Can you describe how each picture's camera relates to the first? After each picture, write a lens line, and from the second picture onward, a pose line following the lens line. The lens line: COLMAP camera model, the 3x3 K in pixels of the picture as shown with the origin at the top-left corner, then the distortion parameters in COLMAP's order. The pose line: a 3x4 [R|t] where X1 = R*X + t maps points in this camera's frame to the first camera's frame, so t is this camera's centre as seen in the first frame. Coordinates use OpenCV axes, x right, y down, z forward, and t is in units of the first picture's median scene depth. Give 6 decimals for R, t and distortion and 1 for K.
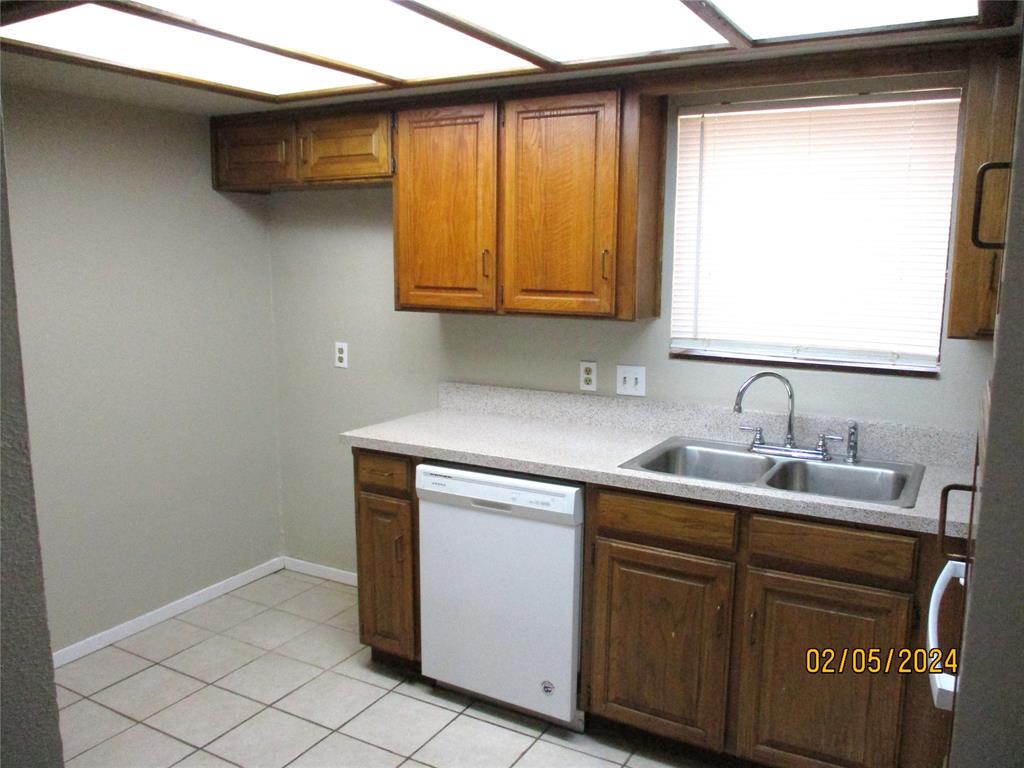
lens RADIAL K [[837.1, 0, 510.5], [0, 837.1, 383.0], [0, 0, 1]] dist [-0.057584, 0.024605]
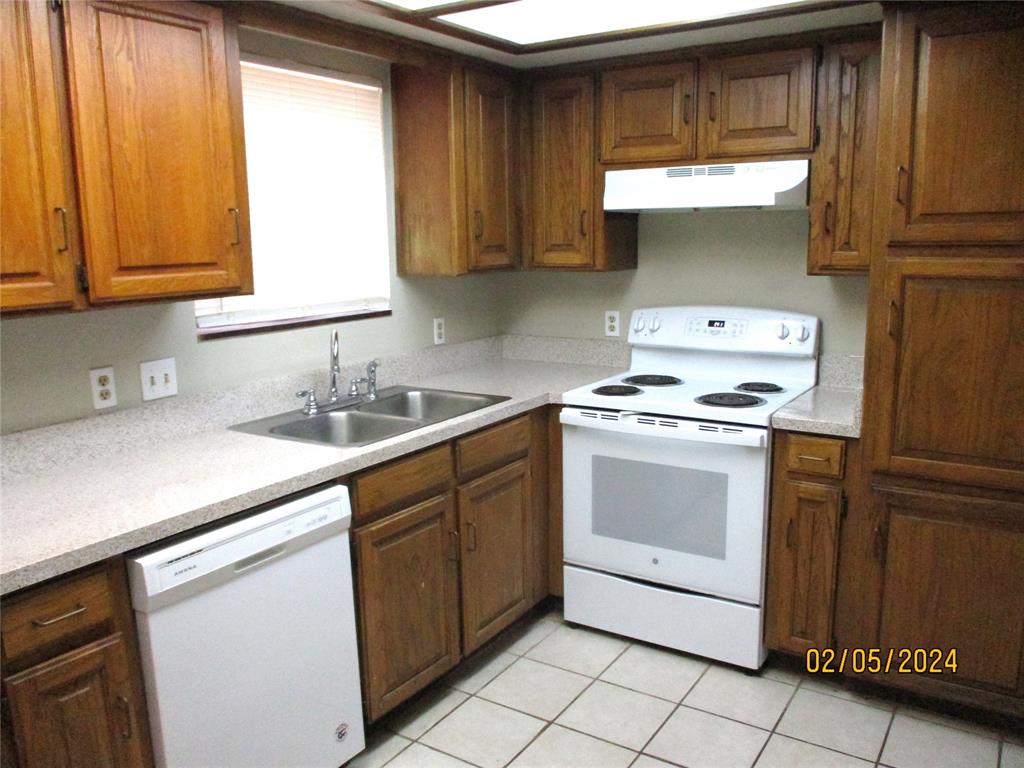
lens RADIAL K [[837.1, 0, 520.5], [0, 837.1, 385.4], [0, 0, 1]] dist [-0.057584, 0.024605]
pose [[0.053516, -0.189596, 0.980403, -0.674084], [0.171126, 0.969026, 0.178055, -0.087070], [-0.983795, 0.158243, 0.084303, 0.672419]]
